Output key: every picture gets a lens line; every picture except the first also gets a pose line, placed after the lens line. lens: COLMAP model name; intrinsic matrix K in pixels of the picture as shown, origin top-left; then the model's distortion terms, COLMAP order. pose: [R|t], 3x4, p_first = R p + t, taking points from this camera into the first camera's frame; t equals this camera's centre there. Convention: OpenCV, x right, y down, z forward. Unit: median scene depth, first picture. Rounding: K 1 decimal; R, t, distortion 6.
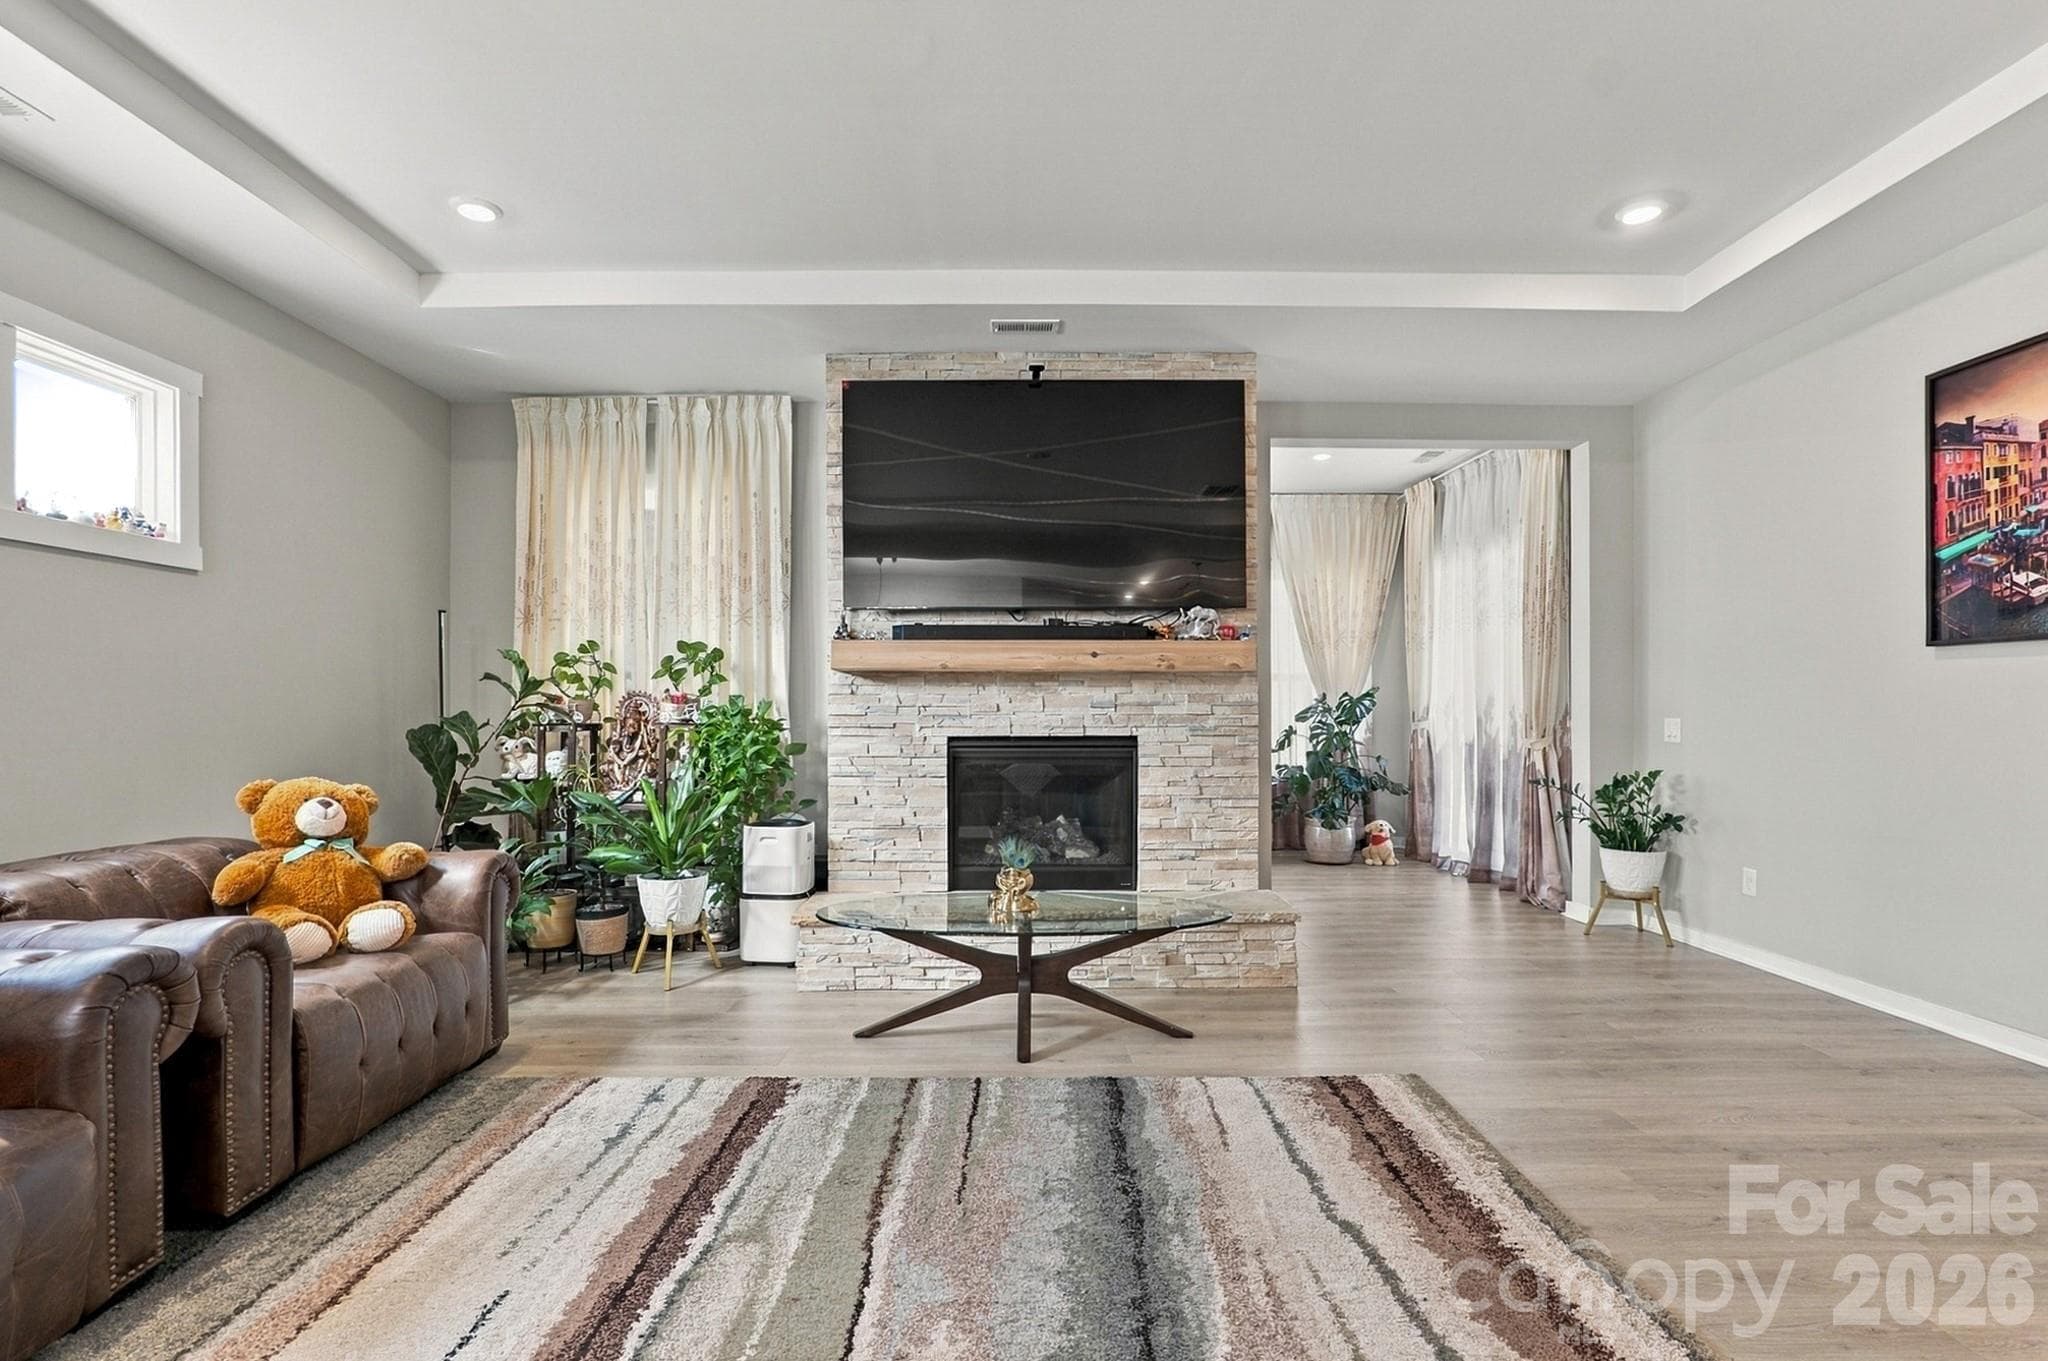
lens RADIAL K [[974.3, 0, 1021.8], [0, 974.3, 703.8], [0, 0, 1]] dist [-0.001052, 0.000515]
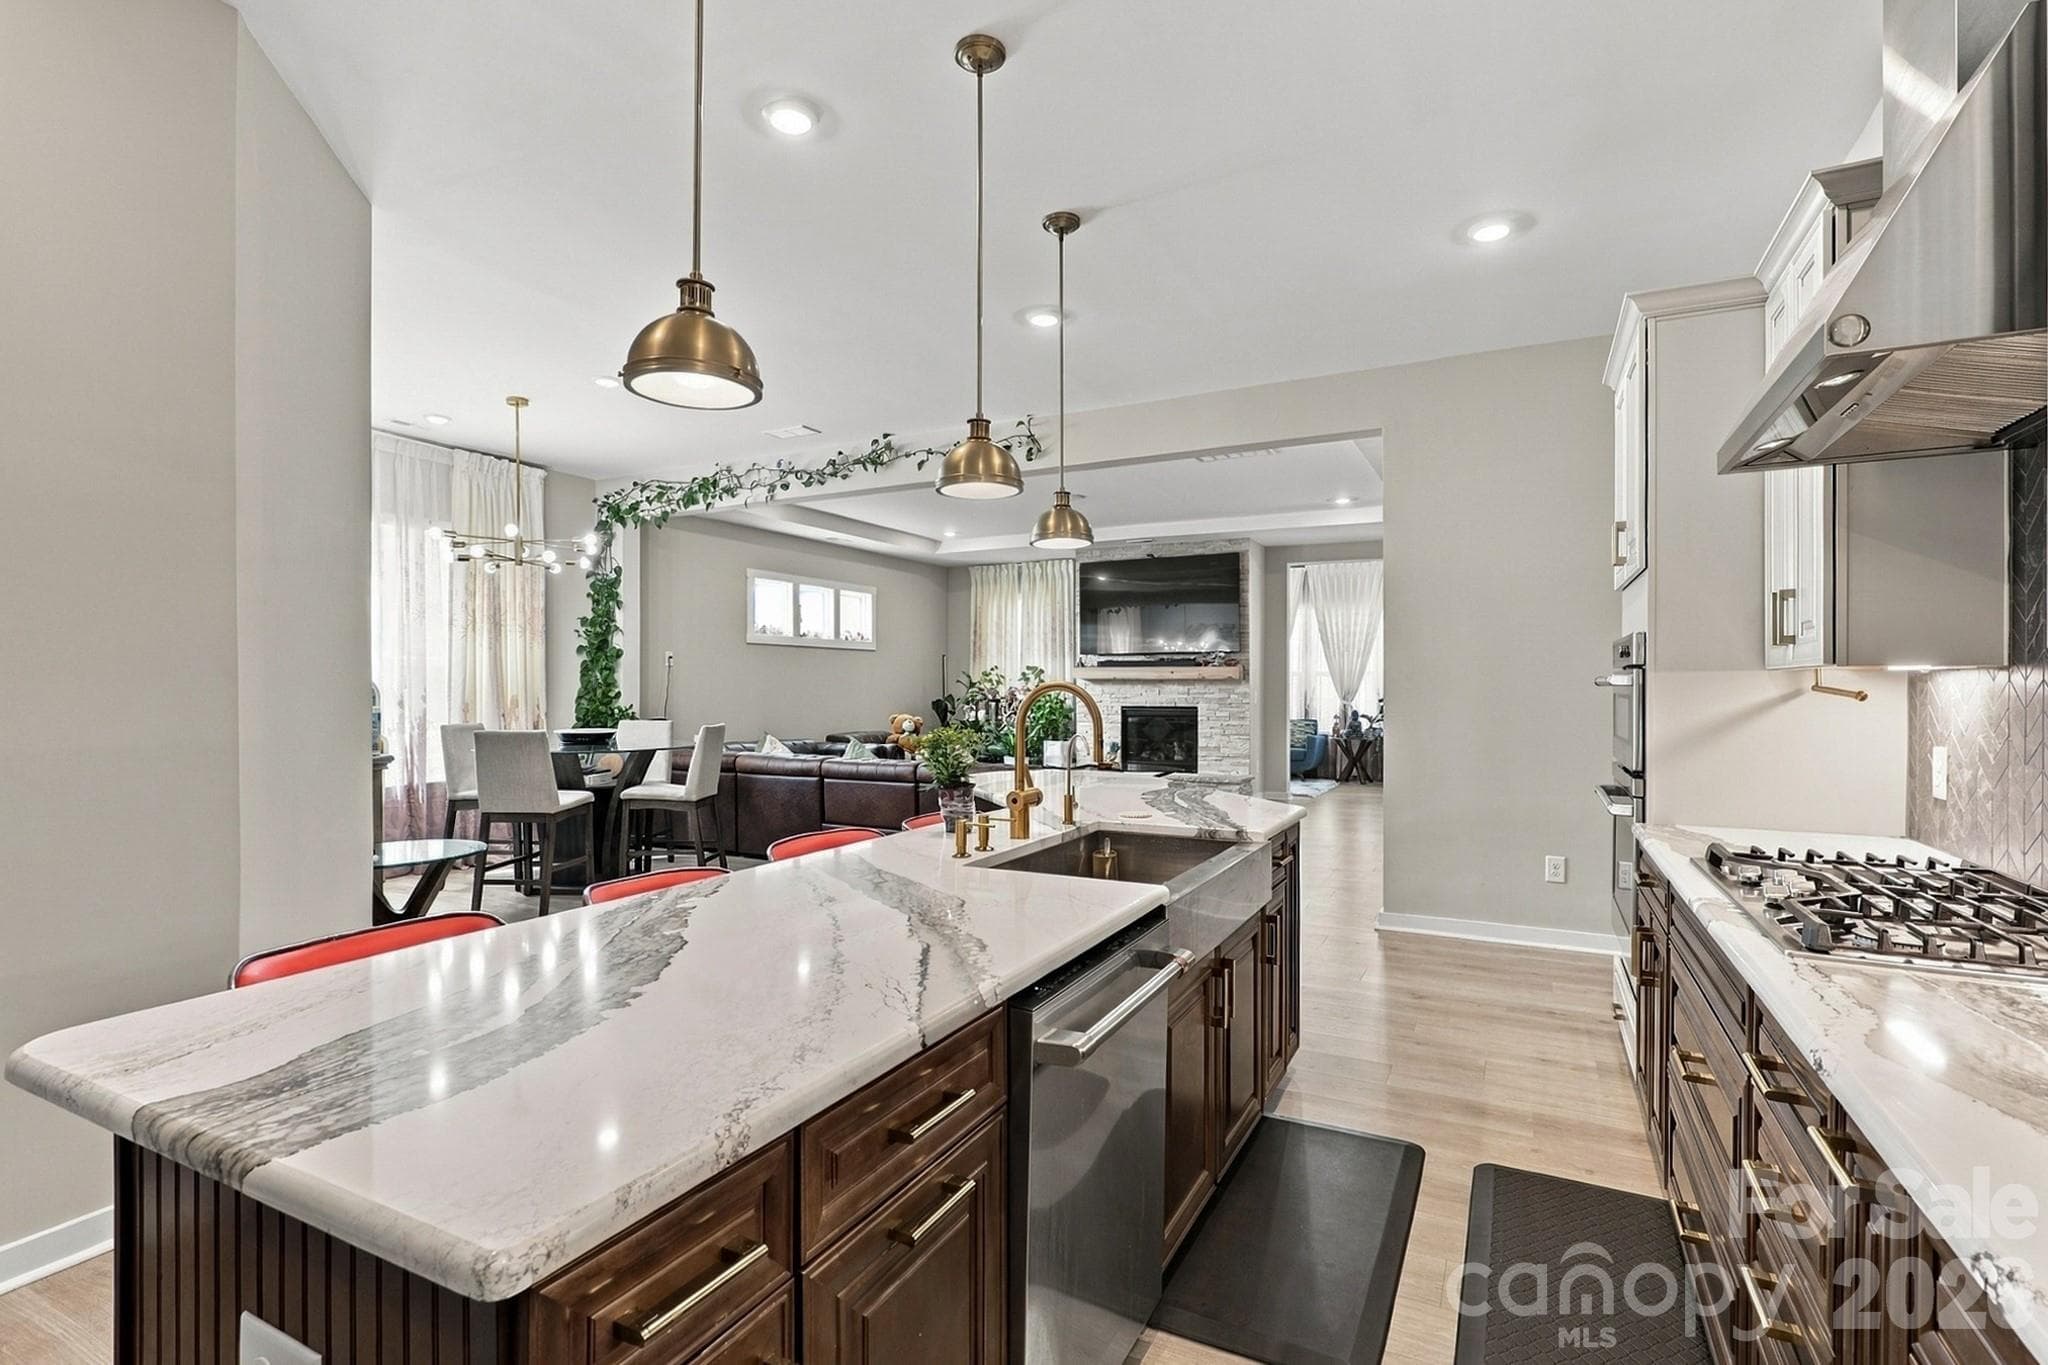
lens RADIAL K [[956.7, 0, 1023.8], [0, 956.7, 690.2], [0, 0, 1]] dist [-0.003376, -0.000025]
pose [[0.885116, 0.005630, -0.465337, 0.813006], [-0.001334, 0.999953, 0.009561, -0.028387], [0.465369, -0.007842, 0.885082, -1.207573]]
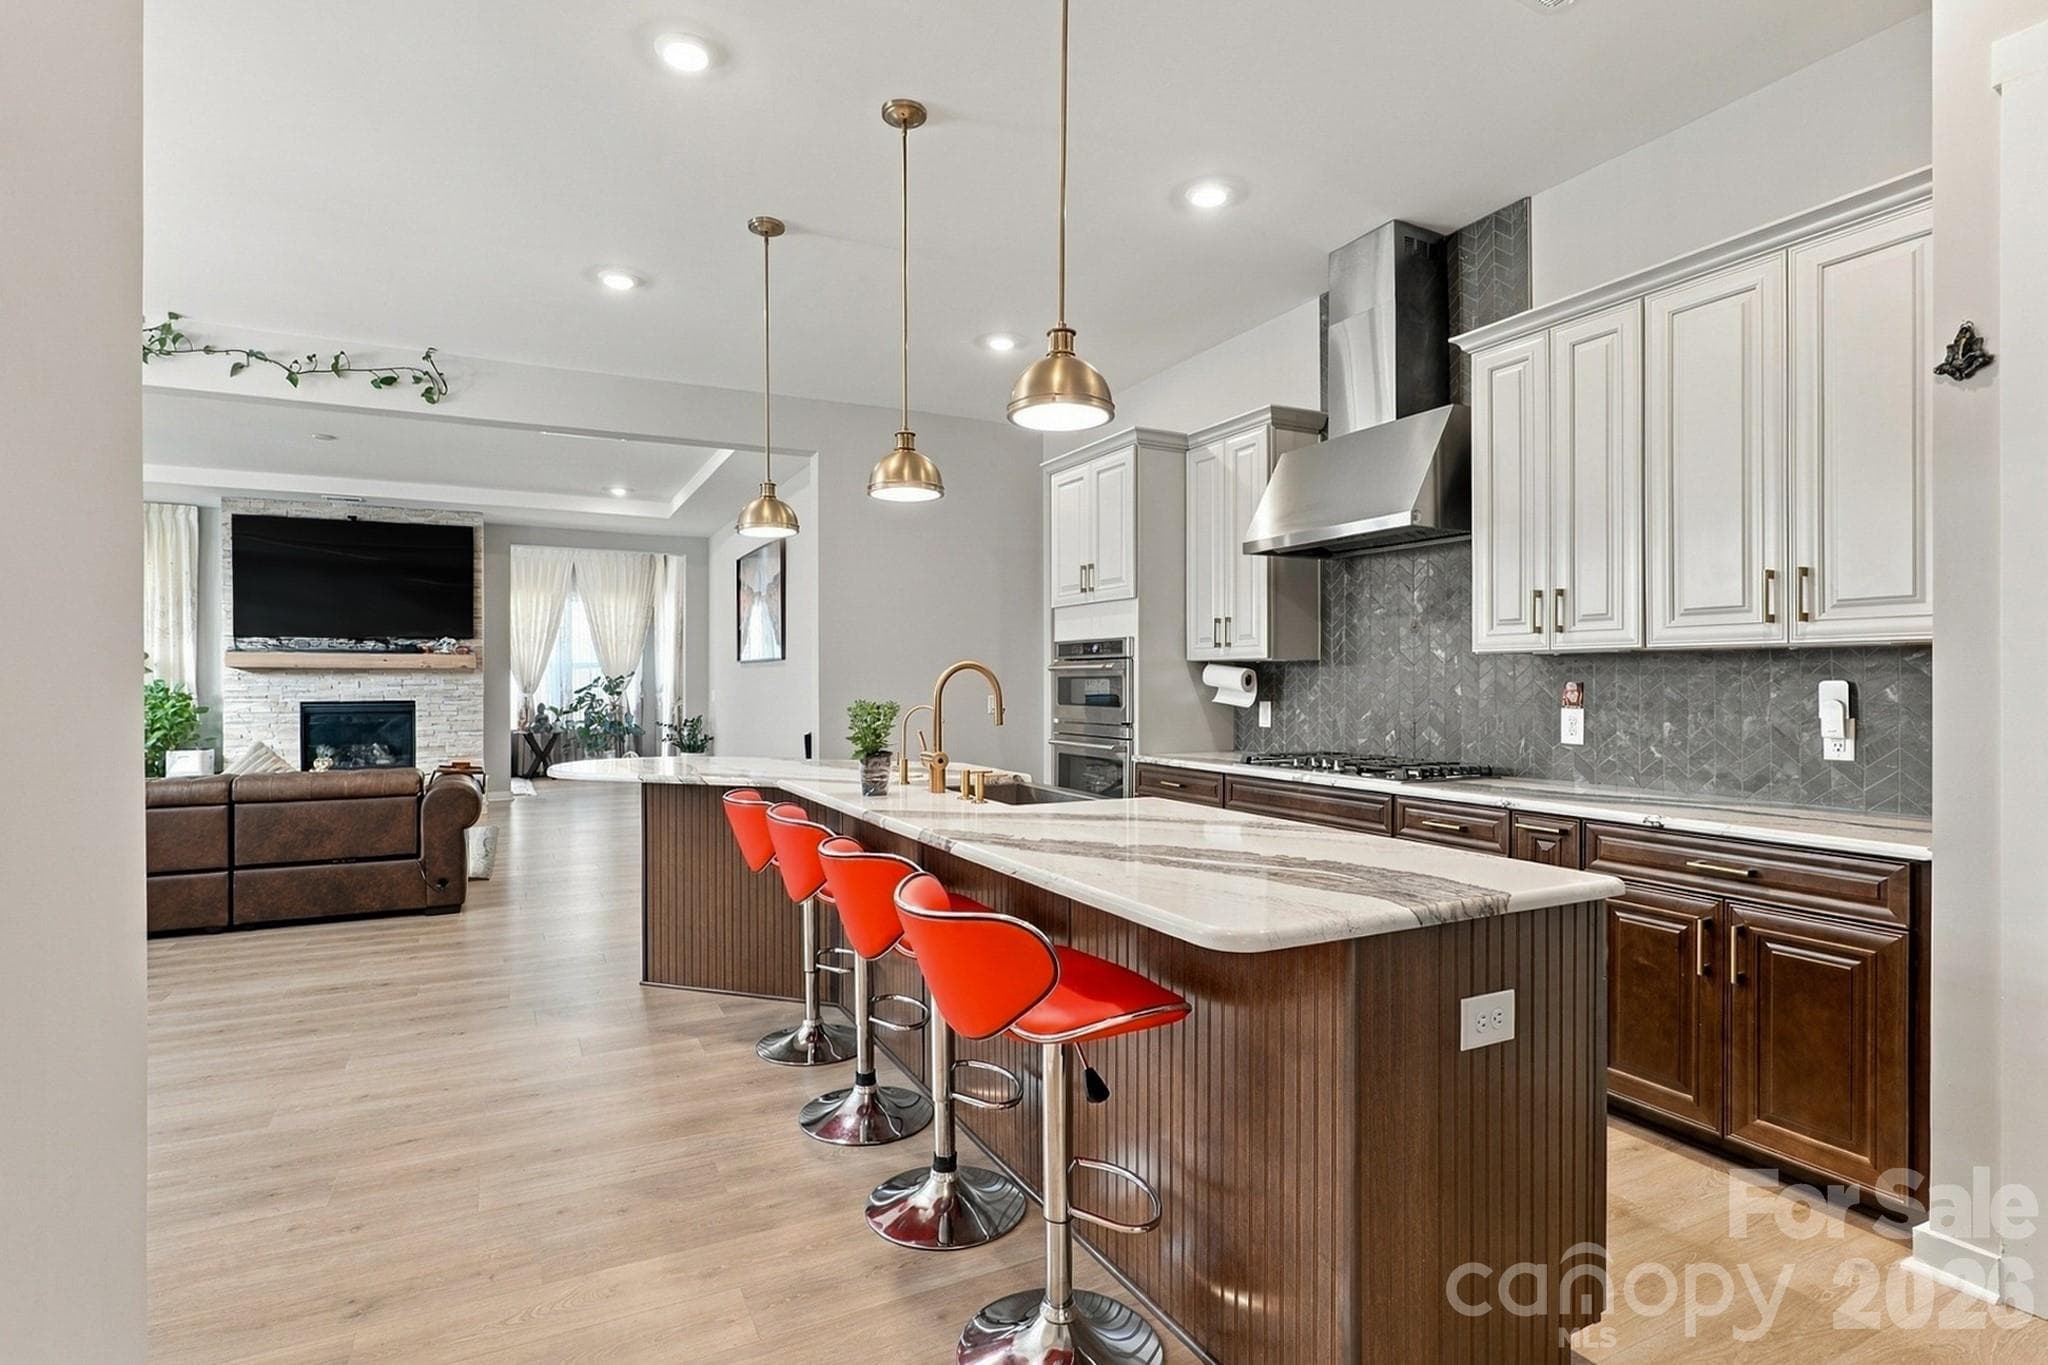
lens RADIAL K [[992.9, 0, 996.6], [0, 992.9, 680.1], [0, 0, 1]] dist [-0.002081, -0.000007]
pose [[0.900016, 0.000452, 0.435857, 0.304889], [-0.001304, 0.999998, 0.001657, -0.014220], [-0.435856, -0.002060, 0.900014, -1.345225]]
